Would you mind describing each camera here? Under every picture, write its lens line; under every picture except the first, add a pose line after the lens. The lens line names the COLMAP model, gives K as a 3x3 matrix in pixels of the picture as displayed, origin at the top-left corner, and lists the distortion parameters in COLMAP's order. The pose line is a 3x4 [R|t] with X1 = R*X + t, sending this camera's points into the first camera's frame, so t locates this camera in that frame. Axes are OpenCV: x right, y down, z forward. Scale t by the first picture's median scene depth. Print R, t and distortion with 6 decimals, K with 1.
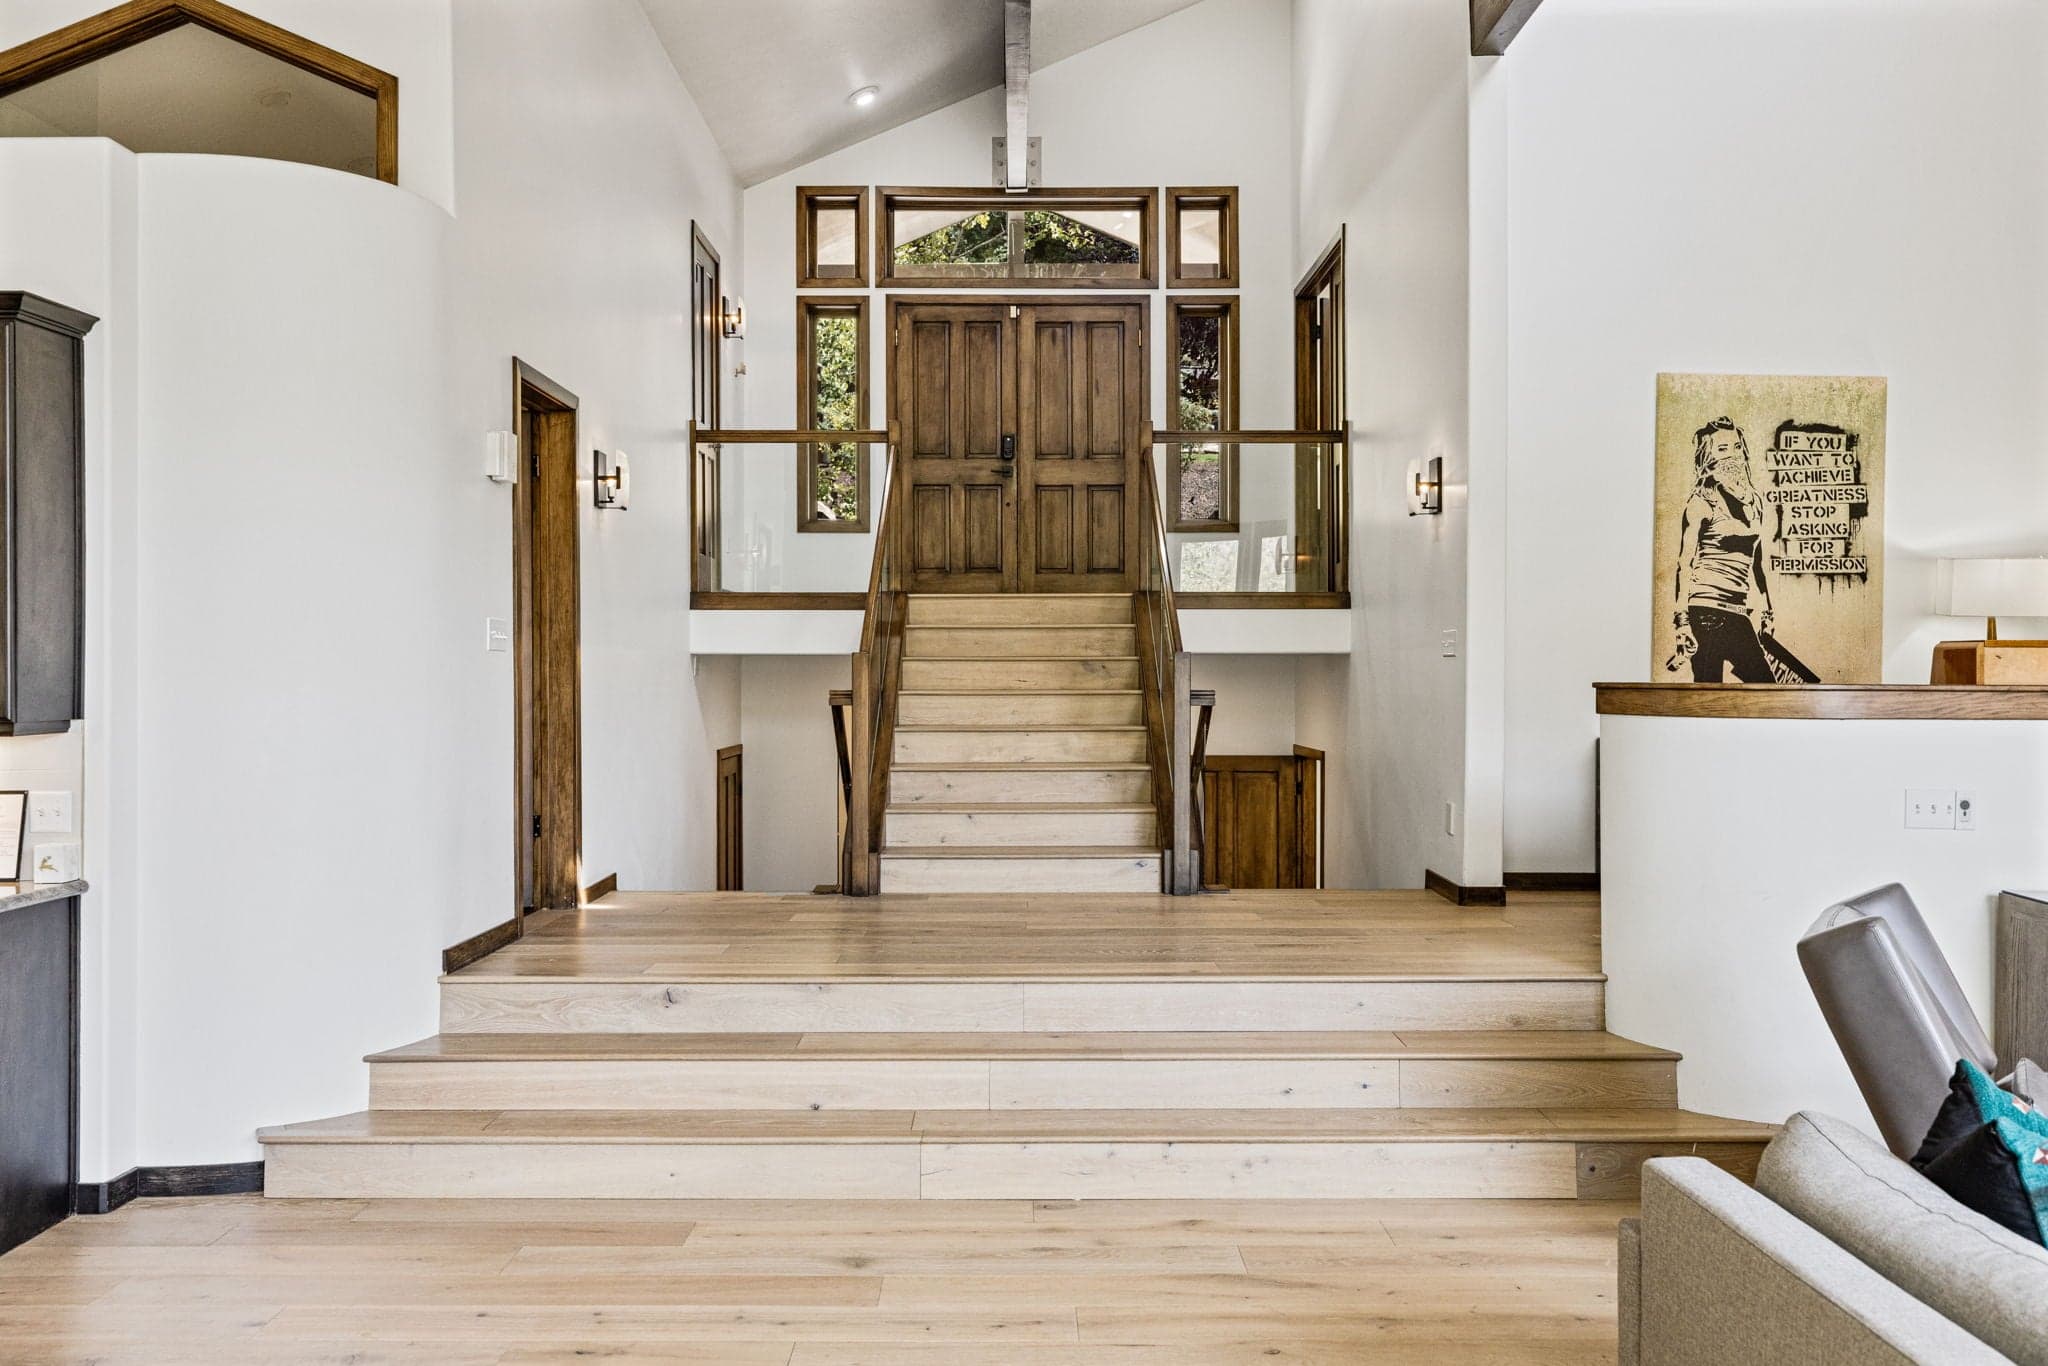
lens RADIAL K [[1685.8, 0, 1024.0], [0, 1685.8, 683.0], [0, 0, 1]] dist [-0.003806, -0.001864]
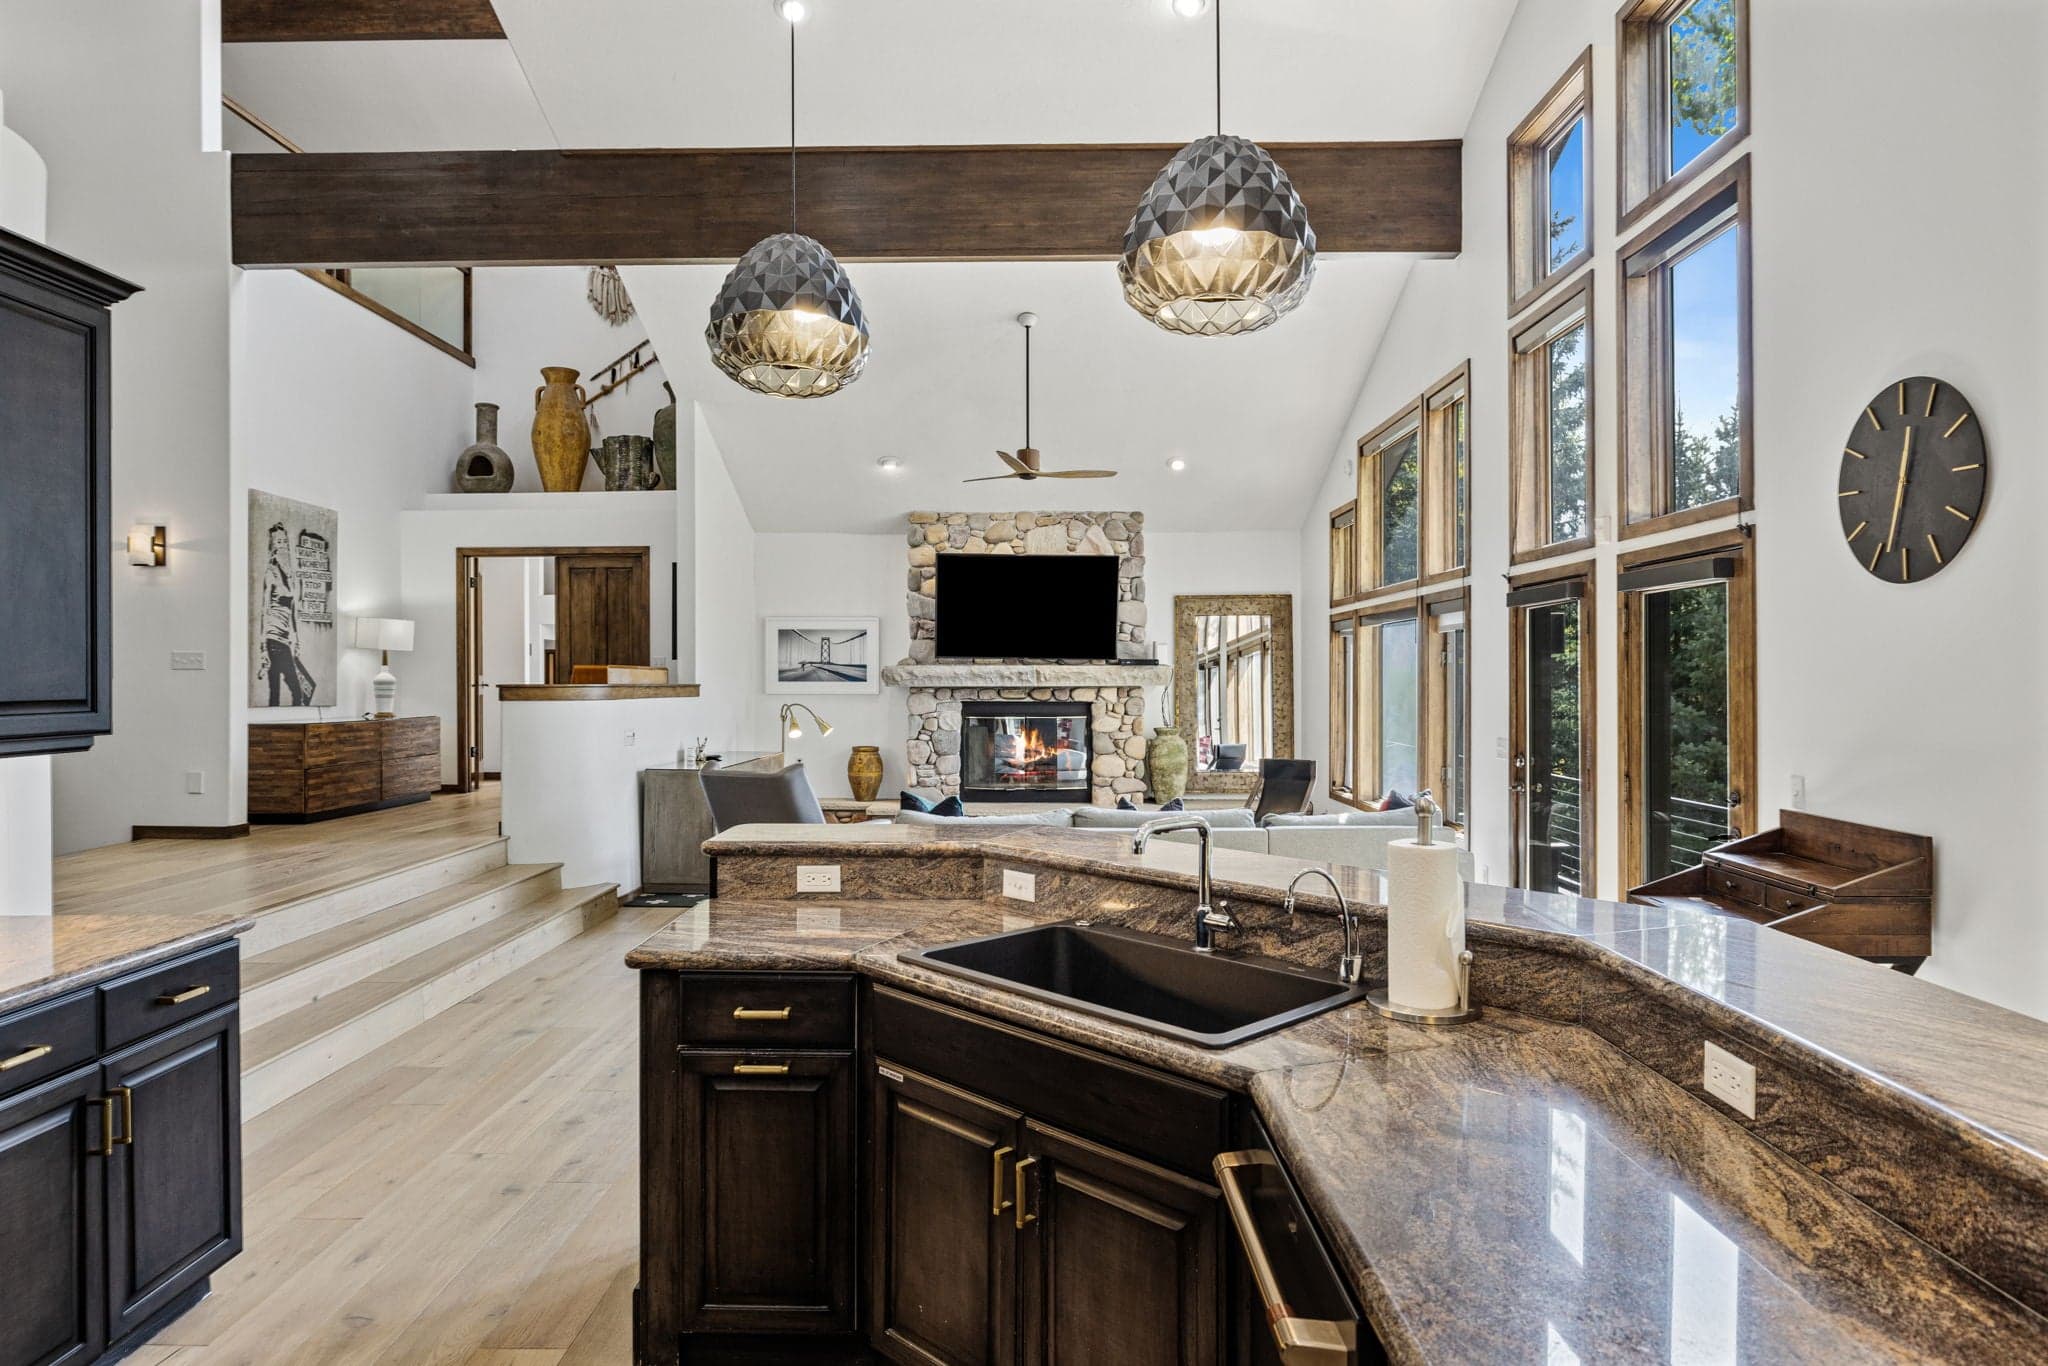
lens RADIAL K [[1146.5, 0, 1024.0], [0, 1146.5, 683.0], [0, 0, 1]] dist [-0.005130, 0.000264]
pose [[0.027824, -0.003664, 0.999606, -0.660766], [0.010043, 0.999944, 0.003386, -0.000339], [-0.999562, 0.009945, 0.027860, 0.257276]]
